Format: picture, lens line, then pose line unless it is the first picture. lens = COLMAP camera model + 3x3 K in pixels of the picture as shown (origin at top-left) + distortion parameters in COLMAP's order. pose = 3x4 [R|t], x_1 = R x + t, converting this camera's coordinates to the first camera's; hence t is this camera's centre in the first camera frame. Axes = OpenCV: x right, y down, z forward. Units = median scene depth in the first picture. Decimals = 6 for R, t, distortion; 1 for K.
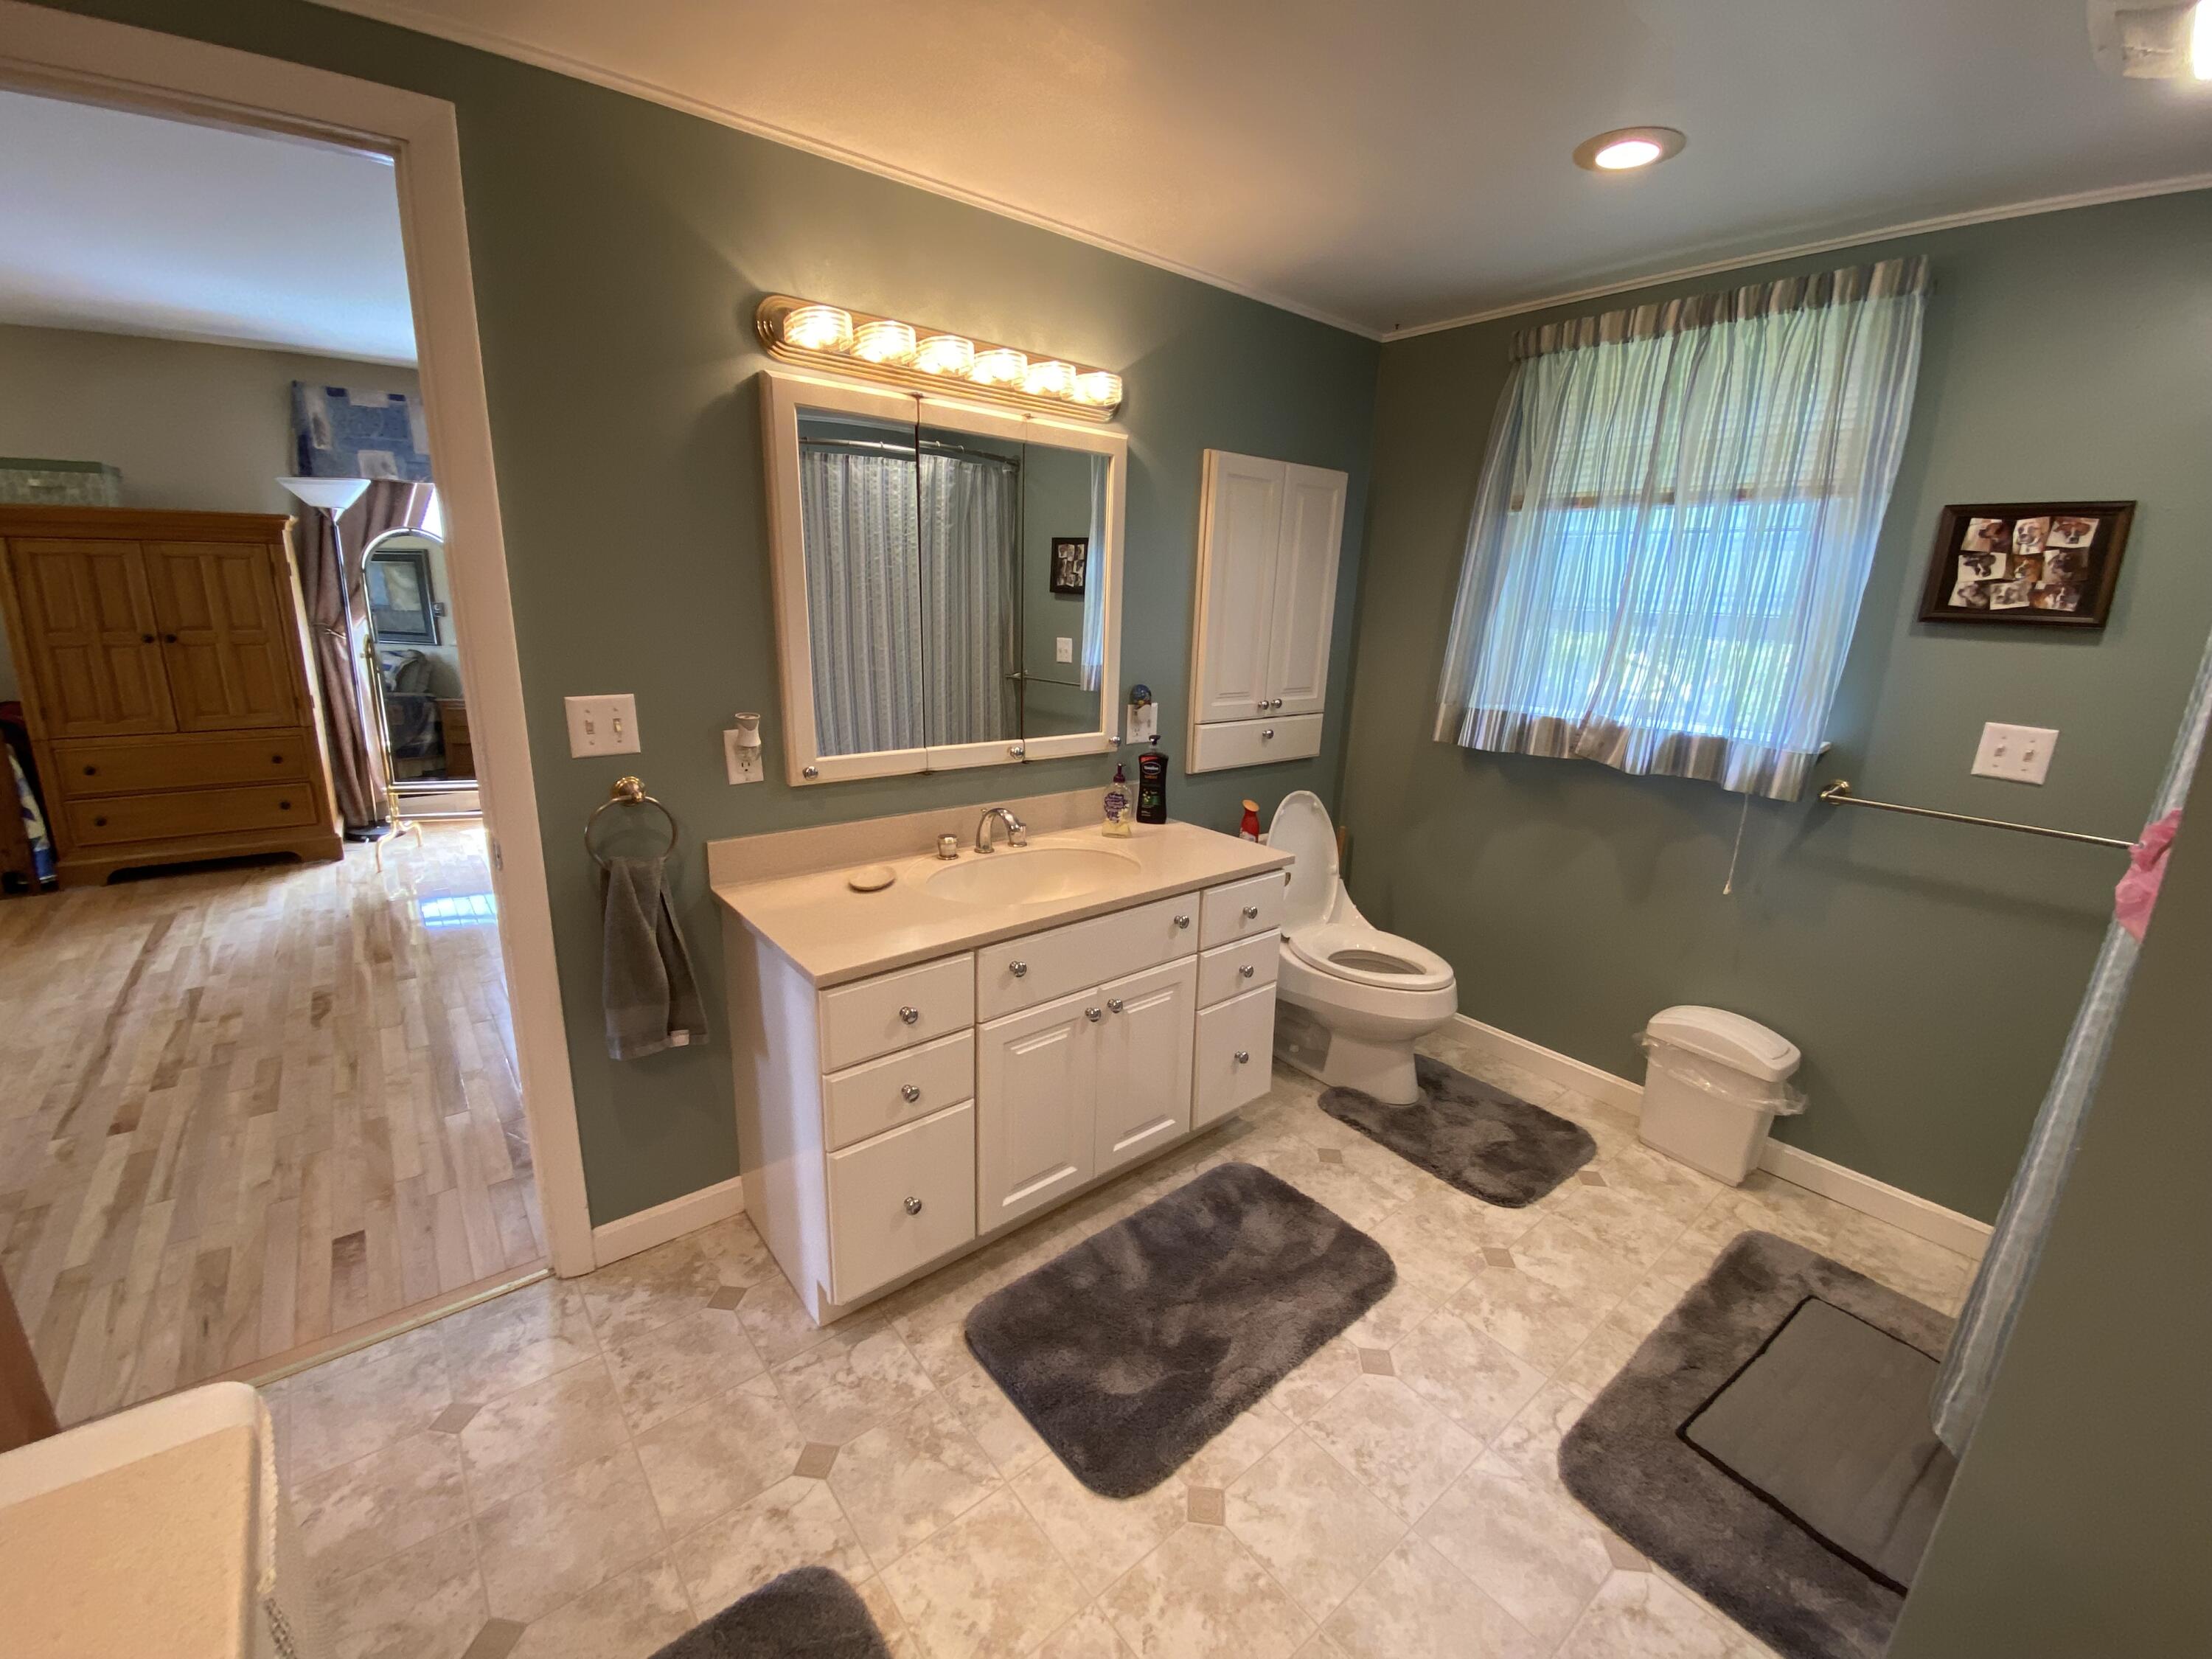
lens RADIAL K [[910.8, 0, 1106.3], [0, 910.8, 823.8], [0, 0, 1]] dist [0.002015, -0.011587]
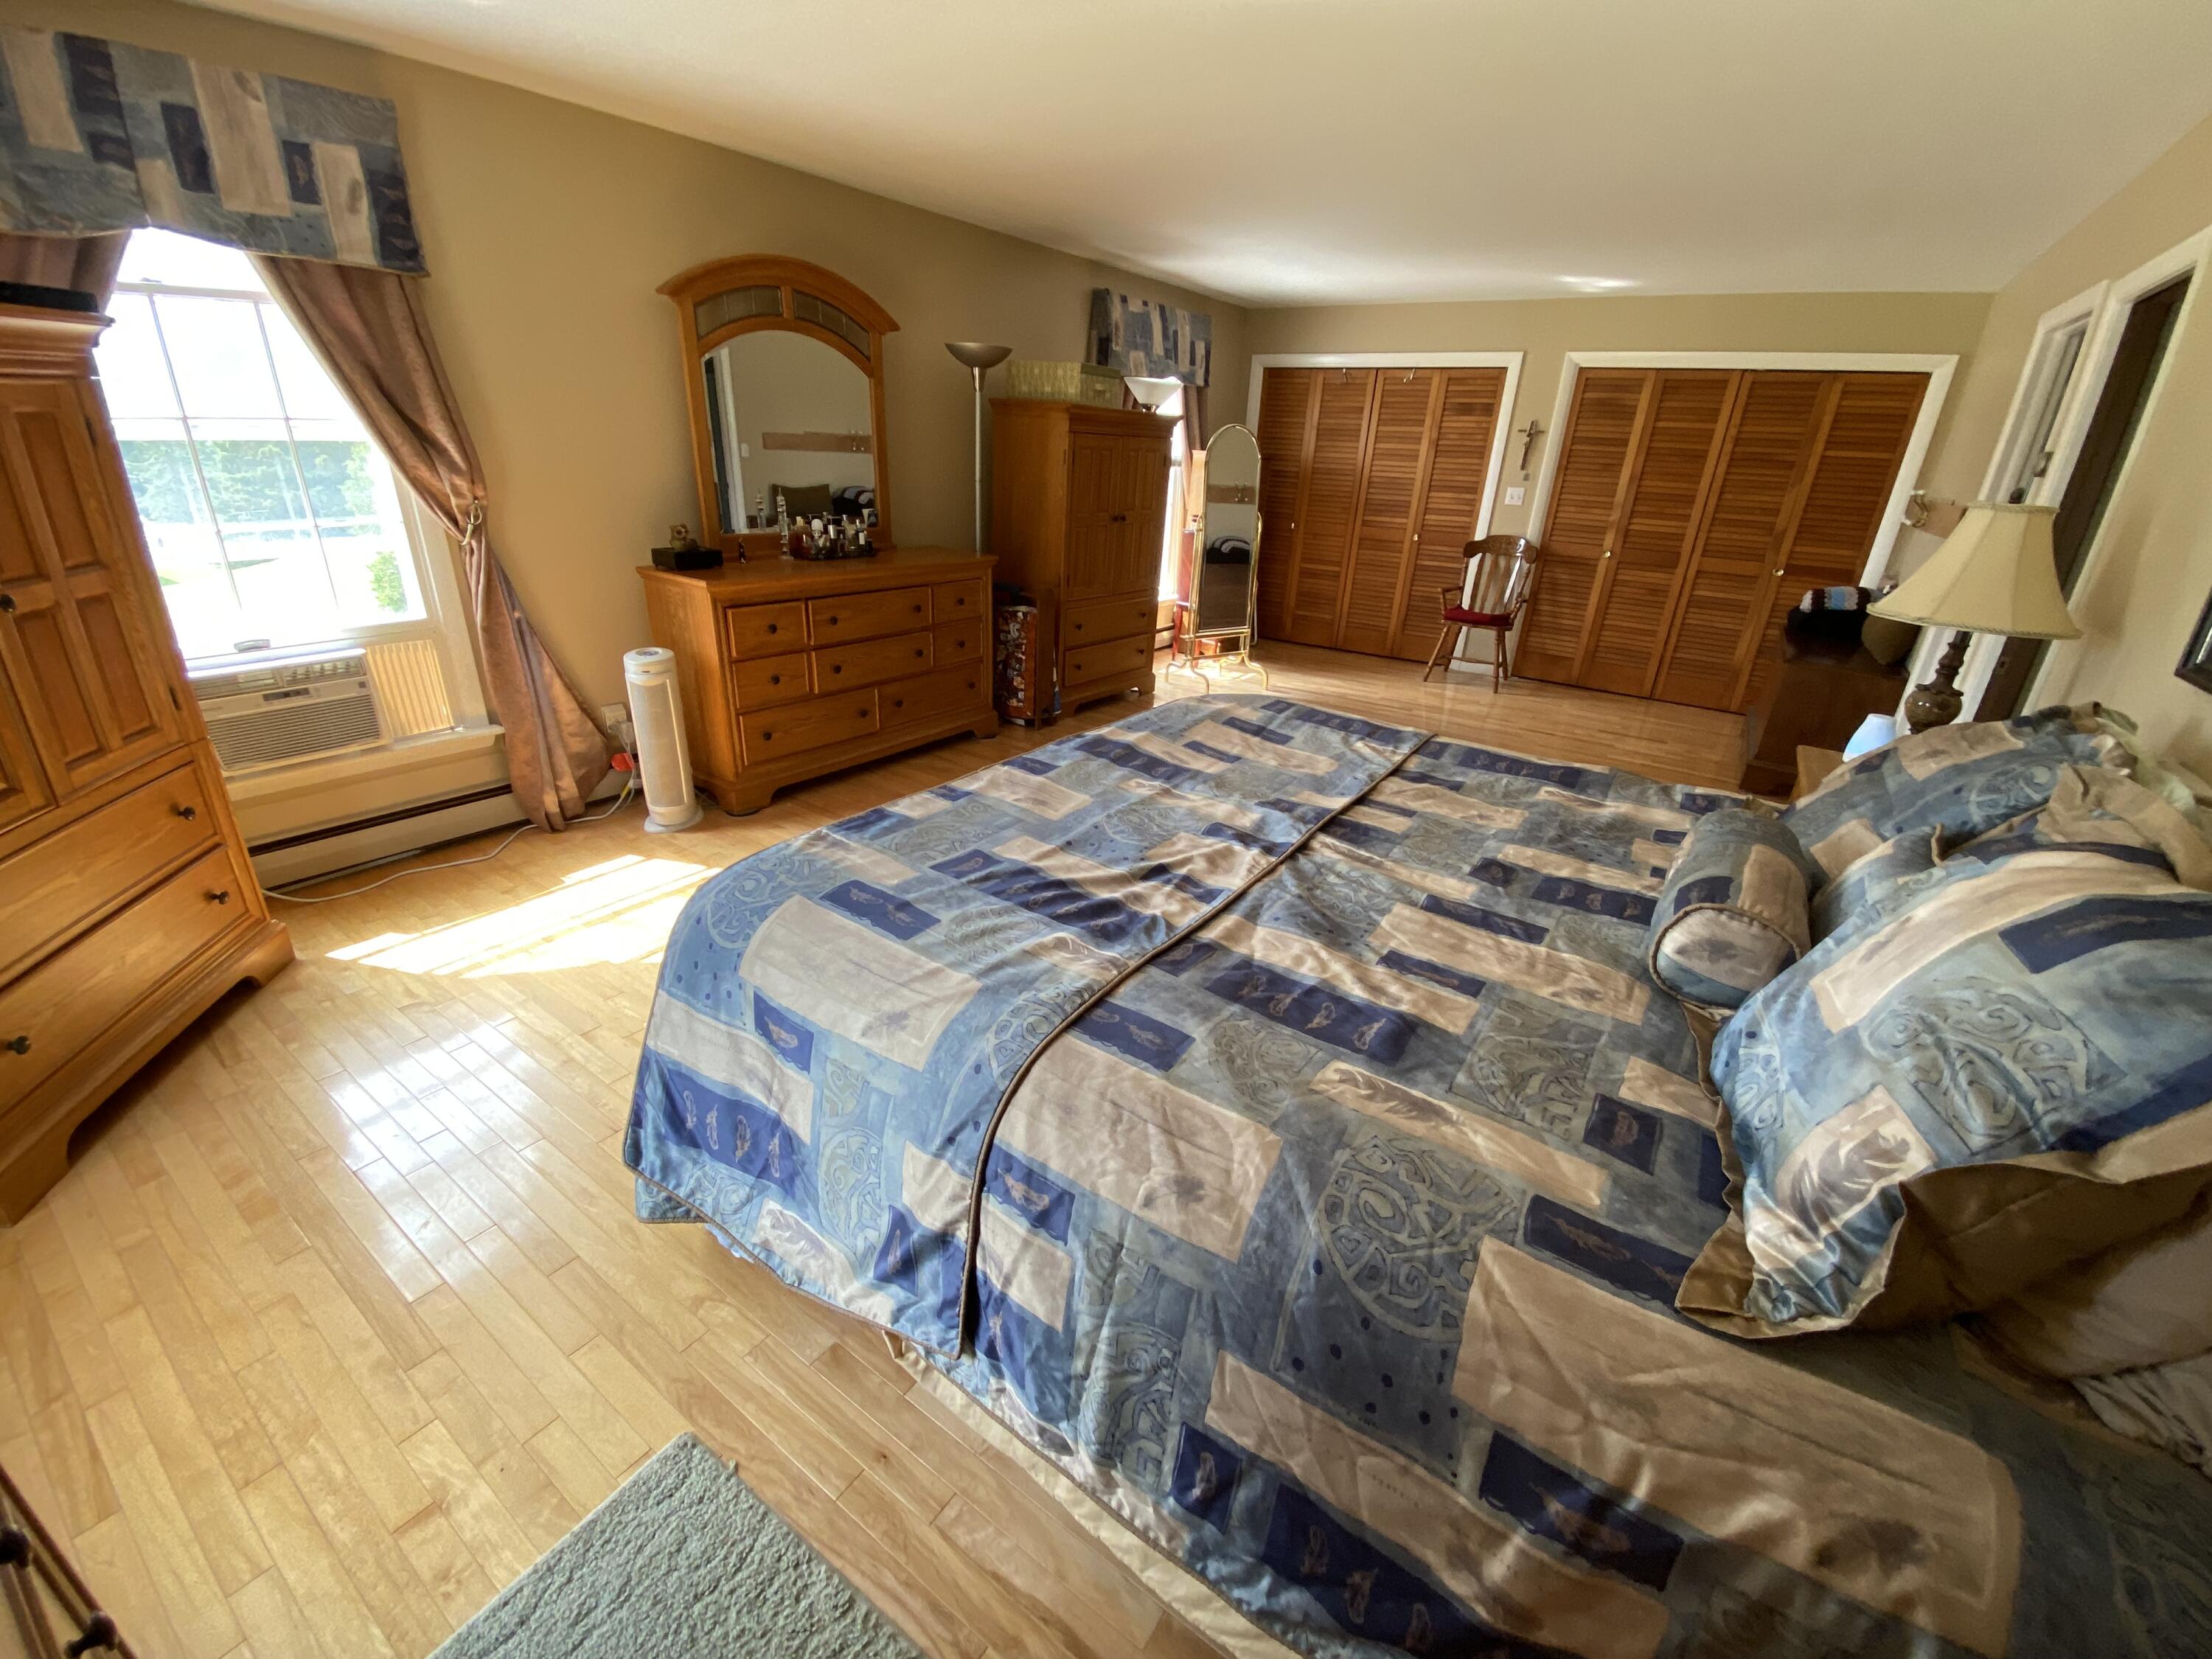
lens RADIAL K [[910.8, 0, 1107.8], [0, 910.8, 830.6], [0, 0, 1]] dist [0.002015, -0.011587]
pose [[0.964259, -0.088851, 0.249621, -1.246755], [0.047297, 0.984688, 0.167789, 0.010544], [-0.260707, -0.149986, 0.953696, -0.248497]]
